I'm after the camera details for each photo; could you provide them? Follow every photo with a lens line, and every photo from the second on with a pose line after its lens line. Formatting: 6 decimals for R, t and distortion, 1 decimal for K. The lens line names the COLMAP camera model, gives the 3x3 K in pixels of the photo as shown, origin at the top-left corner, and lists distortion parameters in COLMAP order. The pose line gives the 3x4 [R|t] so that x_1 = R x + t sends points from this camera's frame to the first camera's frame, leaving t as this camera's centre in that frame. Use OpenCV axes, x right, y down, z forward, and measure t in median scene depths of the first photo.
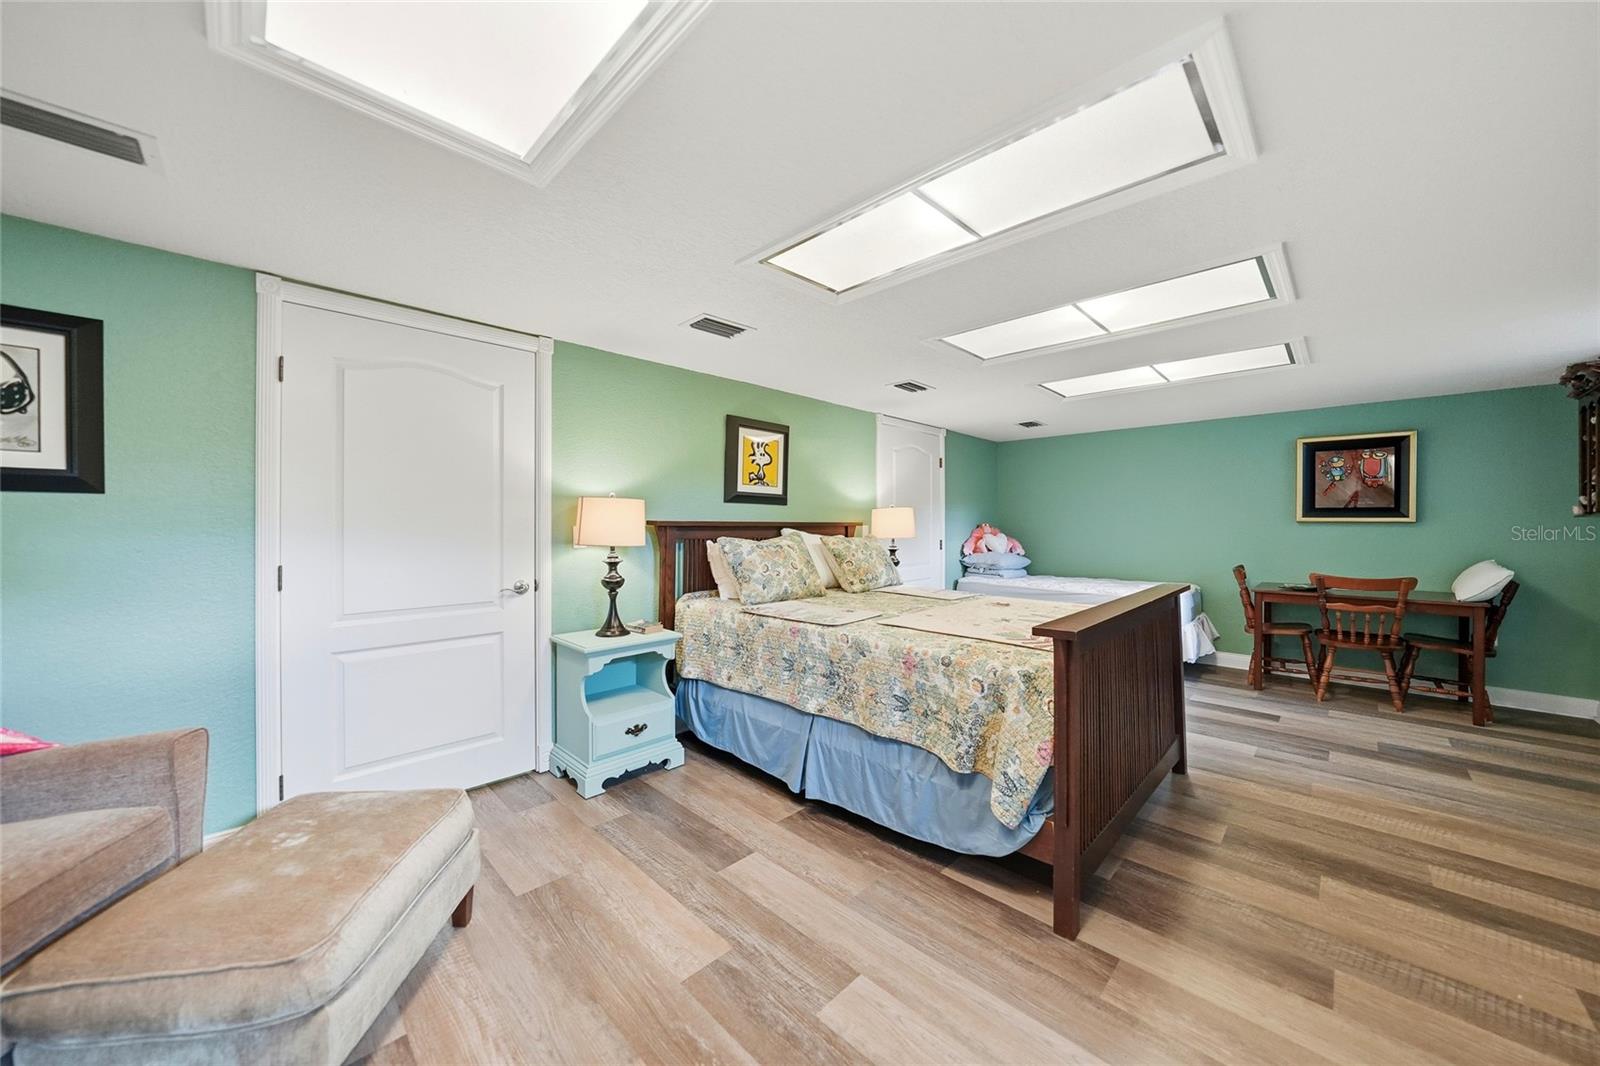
lens RADIAL K [[572.2, 0, 806.8], [0, 572.2, 507.5], [0, 0, 1]] dist [-0.001309, -0.000054]
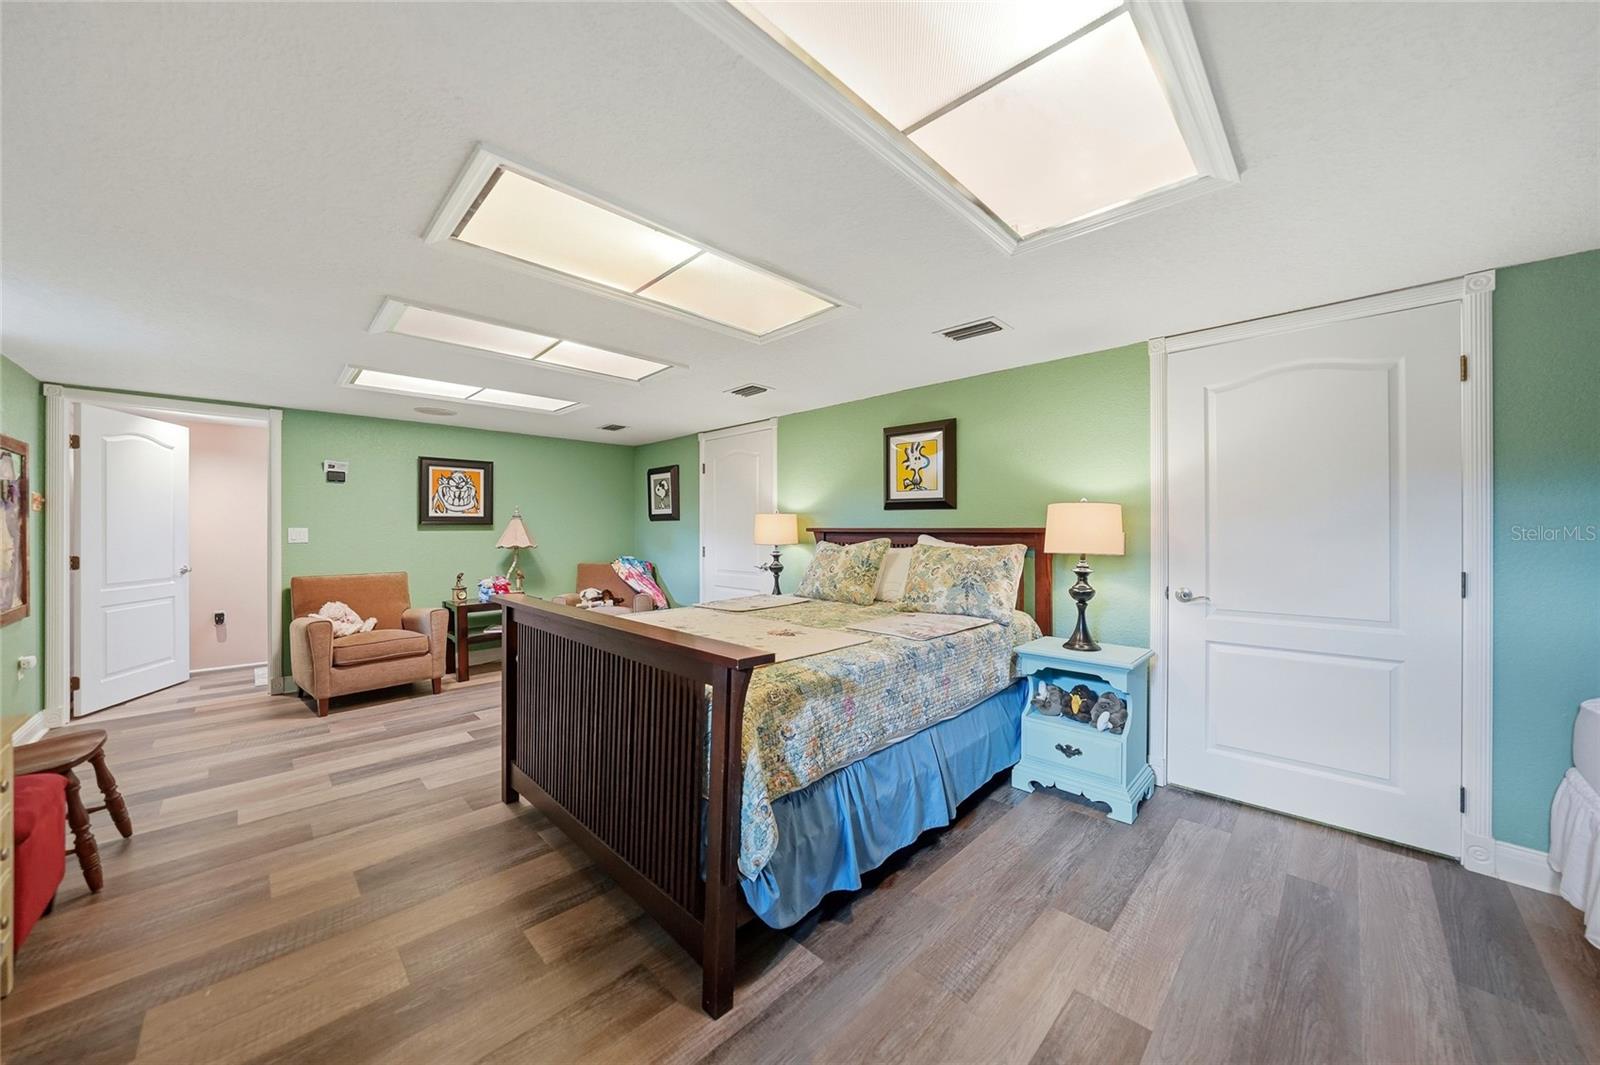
lens RADIAL K [[550.5, 0, 800.0], [0, 550.5, 532.5], [0, 0, 1]] dist [-0.020357, 0.000032]
pose [[-0.016060, 0.001812, -0.999869, 0.855063], [0.023849, 0.999715, 0.001428, 0.026195], [0.999587, -0.023823, -0.016099, 0.821431]]
